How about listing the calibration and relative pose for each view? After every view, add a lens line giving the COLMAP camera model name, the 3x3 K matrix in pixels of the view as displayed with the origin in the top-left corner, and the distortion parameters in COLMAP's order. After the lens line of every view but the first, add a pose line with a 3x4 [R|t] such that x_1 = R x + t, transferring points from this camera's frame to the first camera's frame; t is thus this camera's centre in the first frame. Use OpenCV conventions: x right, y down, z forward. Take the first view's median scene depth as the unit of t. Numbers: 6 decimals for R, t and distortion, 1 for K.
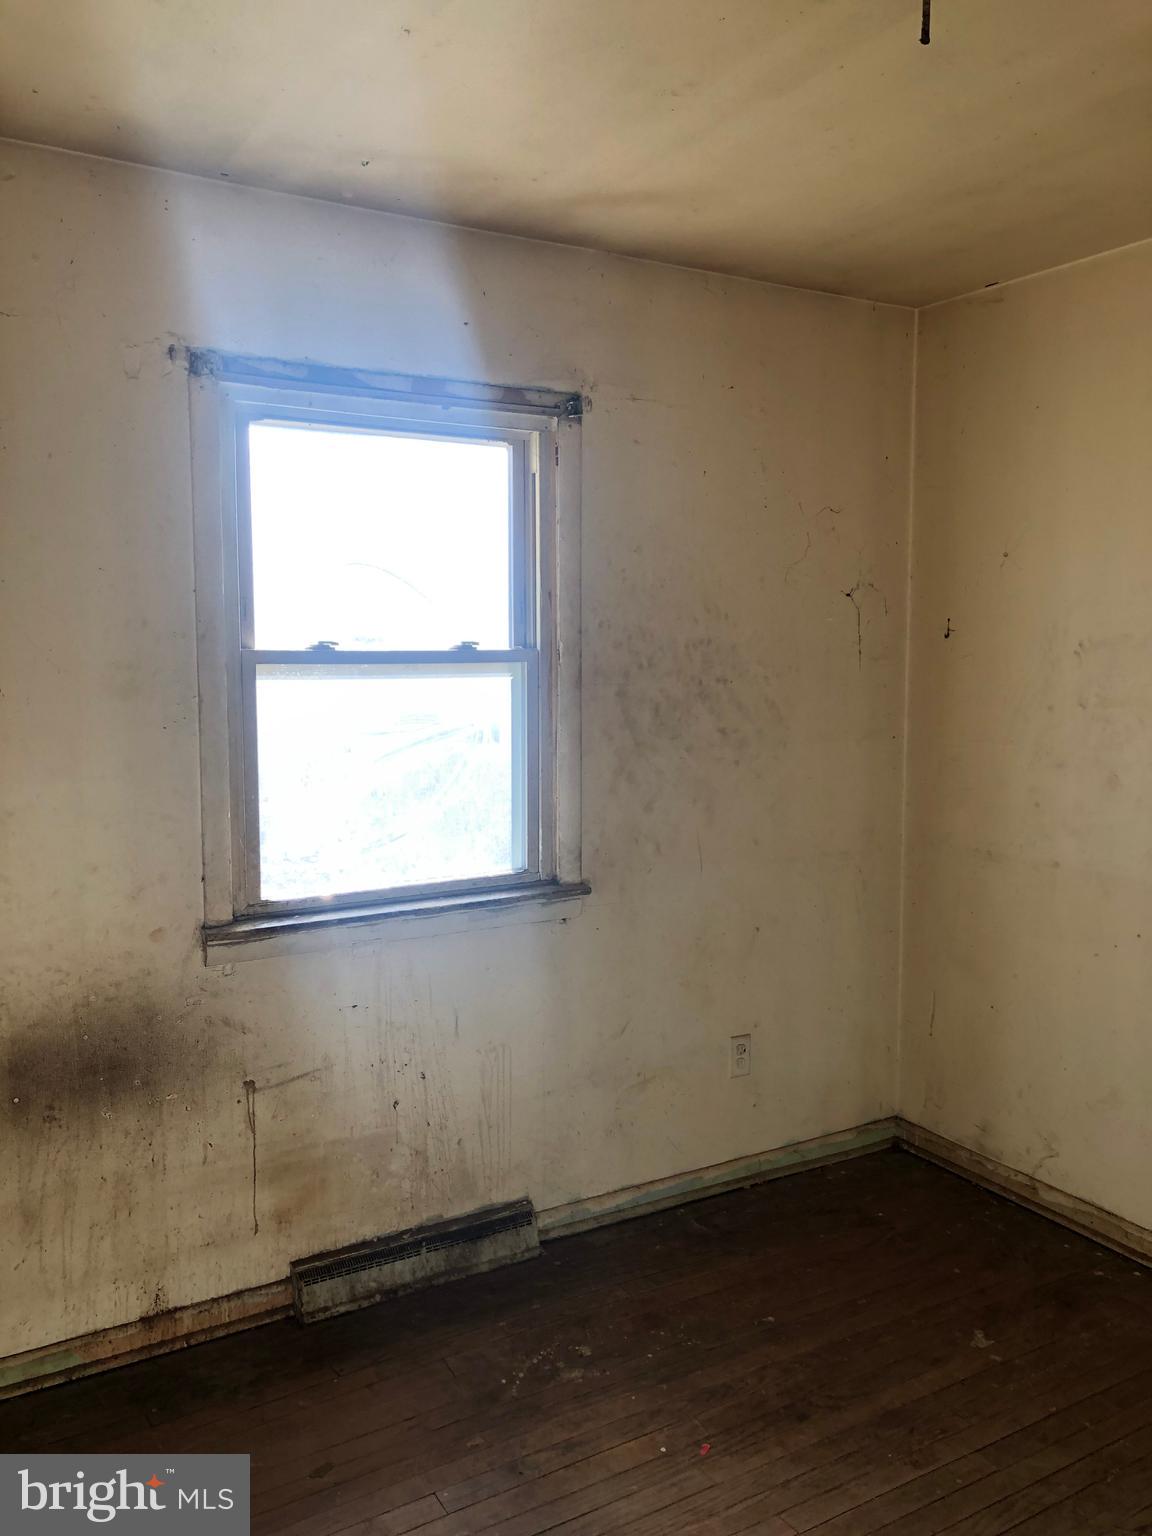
lens RADIAL K [[1275.9, 0, 560.1], [0, 1275.9, 754.8], [0, 0, 1]] dist [0.054059, -0.043039]
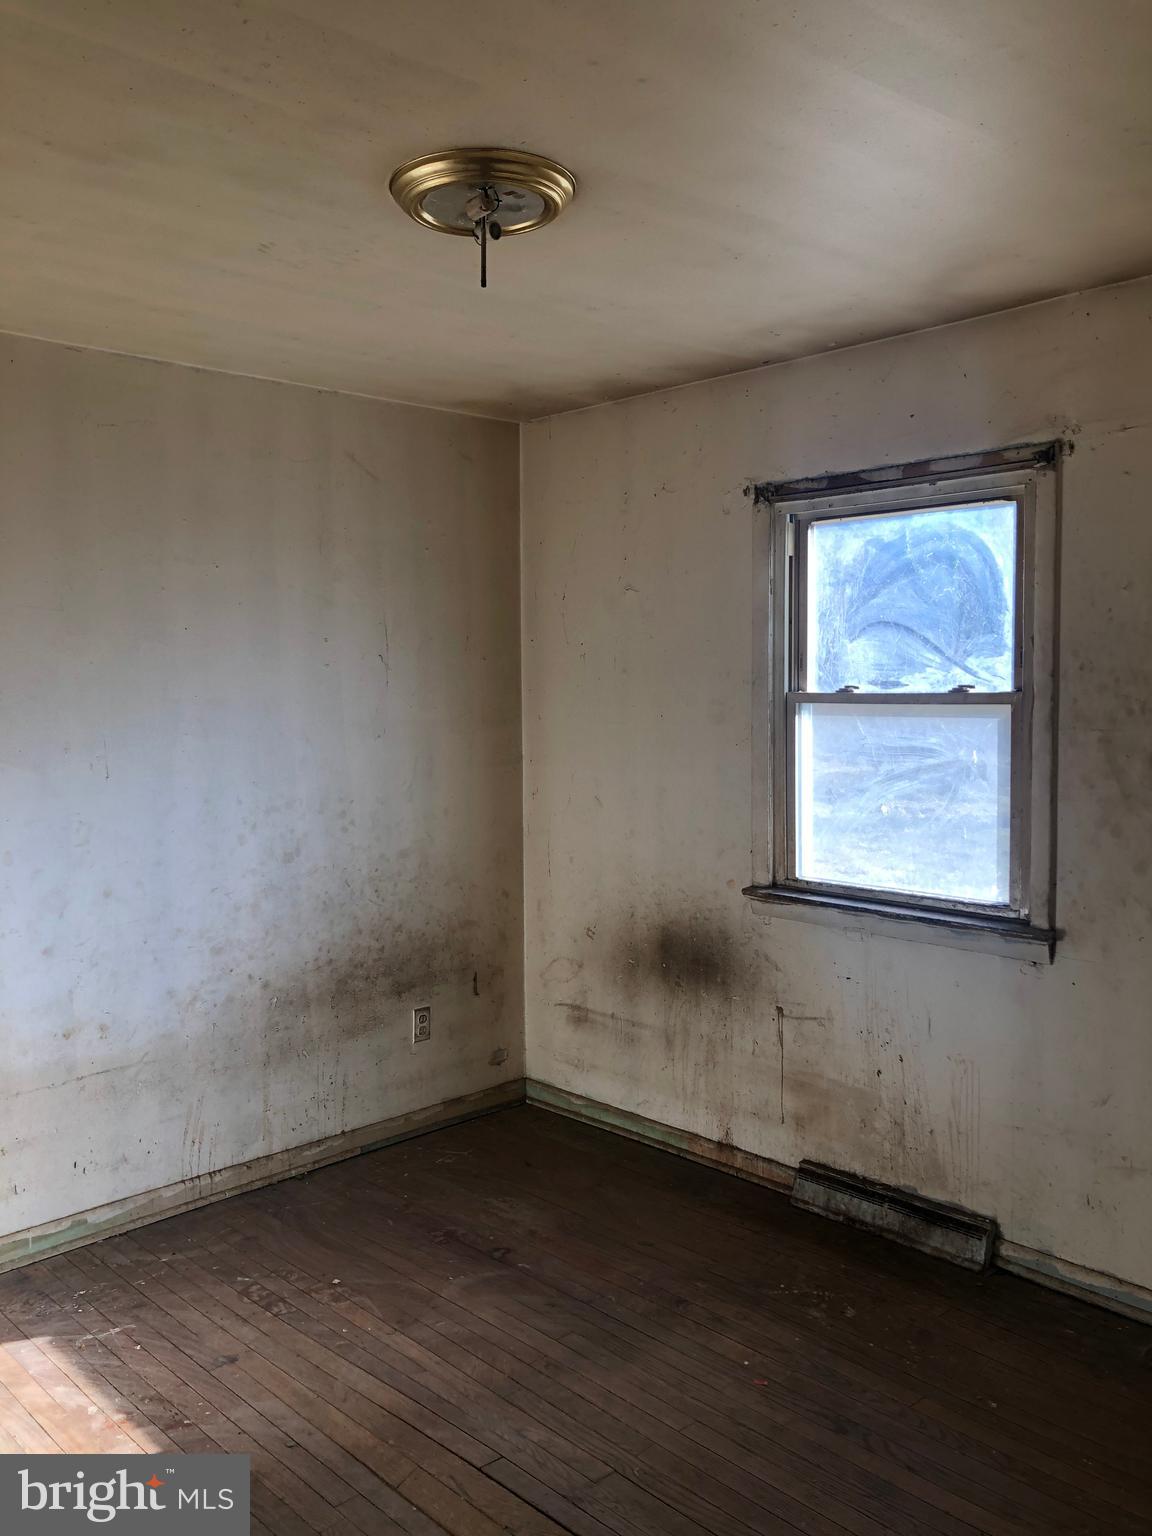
lens RADIAL K [[1250.3, 0, 567.2], [0, 1250.3, 740.9], [0, 0, 1]] dist [0.030288, -0.017548]
pose [[0.219681, 0.045096, -0.974529, 0.955274], [-0.084241, 0.996077, 0.027104, -0.042846], [0.971928, 0.076141, 0.222618, 0.446225]]
